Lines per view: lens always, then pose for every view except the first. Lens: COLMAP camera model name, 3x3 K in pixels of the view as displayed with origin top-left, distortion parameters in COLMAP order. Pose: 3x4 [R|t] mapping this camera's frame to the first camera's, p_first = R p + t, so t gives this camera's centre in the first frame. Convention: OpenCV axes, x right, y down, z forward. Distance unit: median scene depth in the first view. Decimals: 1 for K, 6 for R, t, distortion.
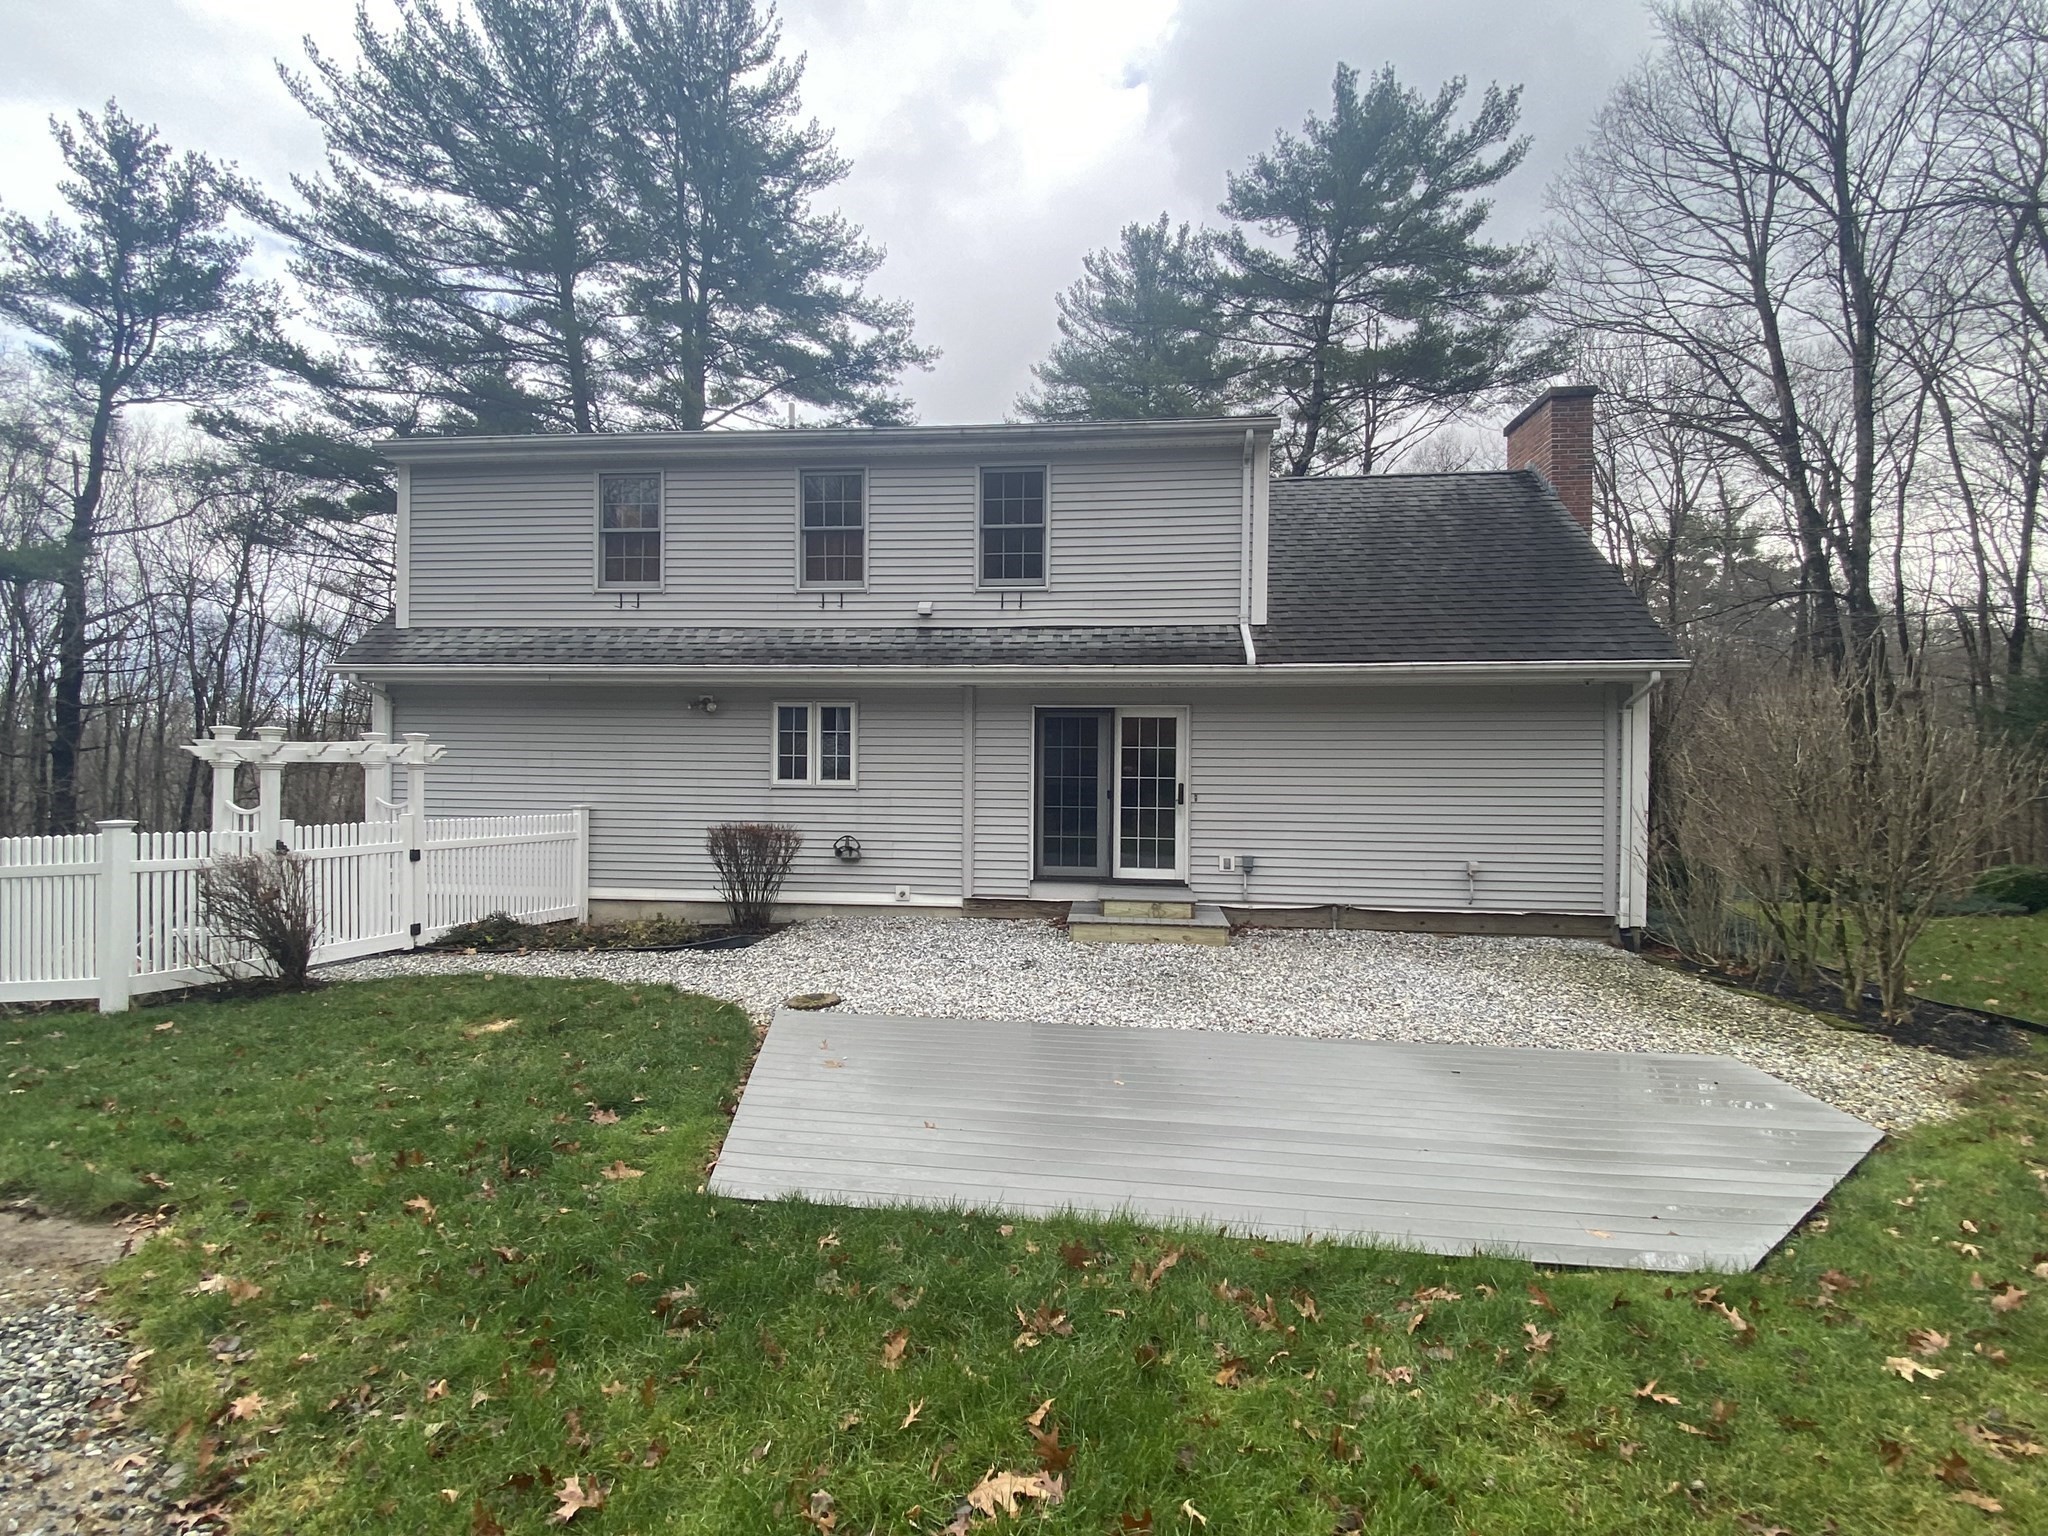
lens RADIAL K [[967.6, 0, 1024.0], [0, 967.6, 768.0], [0, 0, 1]] dist [0.000190, 0.000047]
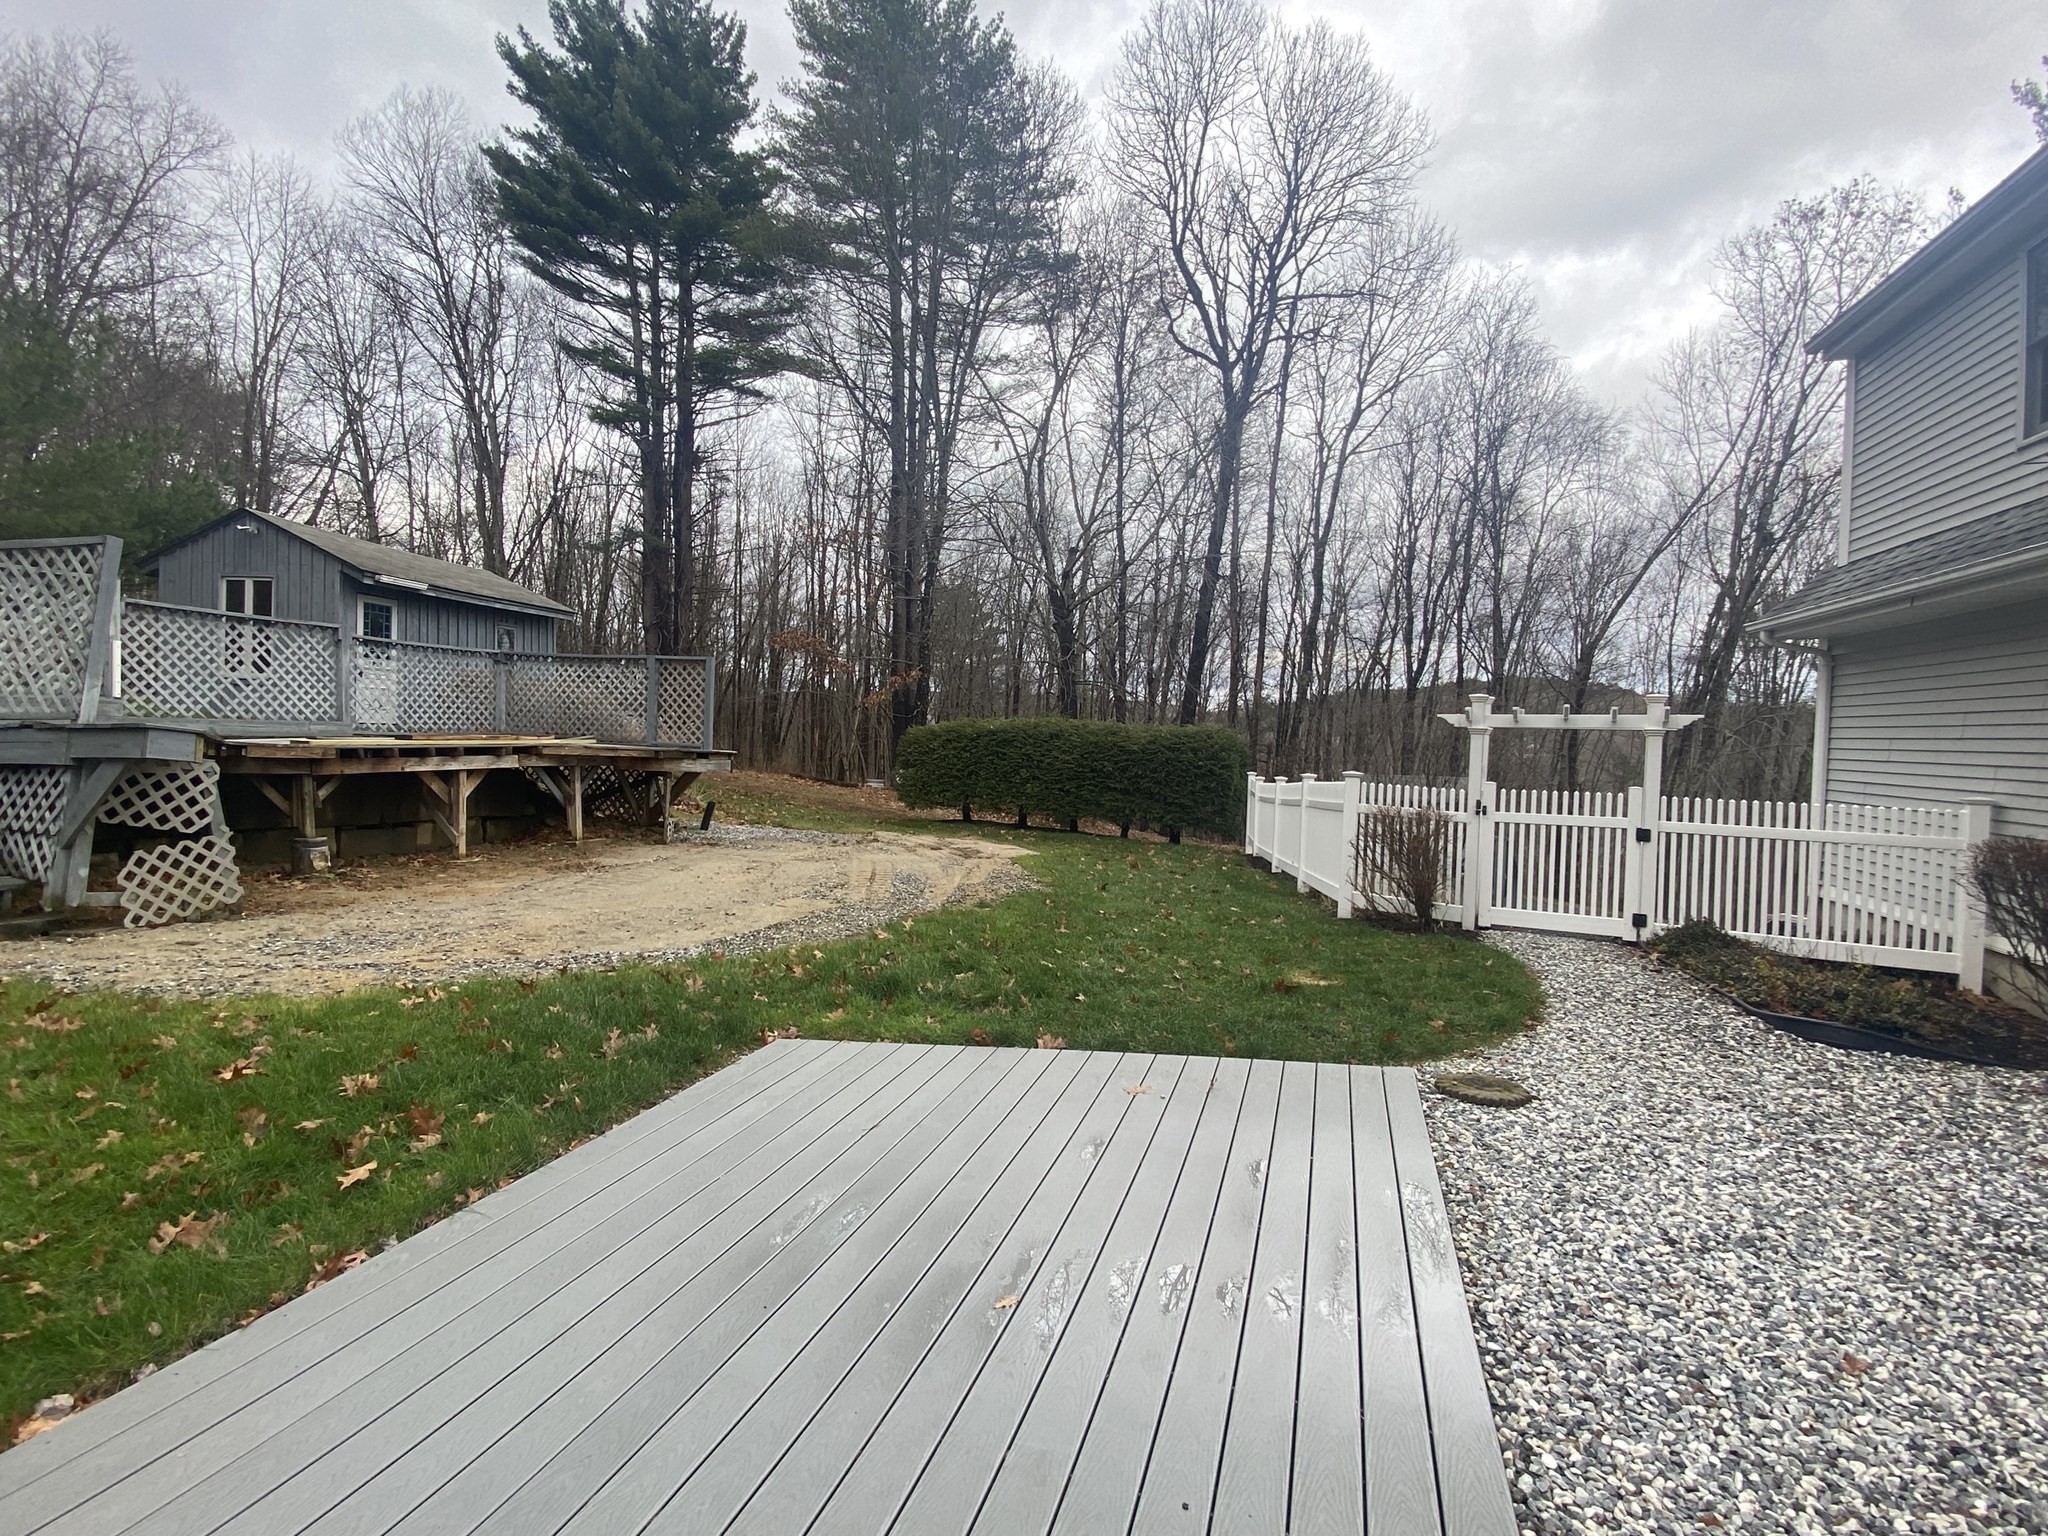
lens RADIAL K [[967.6, 0, 1024.0], [0, 967.6, 768.0], [0, 0, 1]] dist [0.000190, 0.000047]
pose [[-0.197480, 0.016778, -0.980163, 0.372852], [-0.021128, 0.999548, 0.021366, 0.025281], [0.980079, 0.024928, -0.197037, 0.699174]]
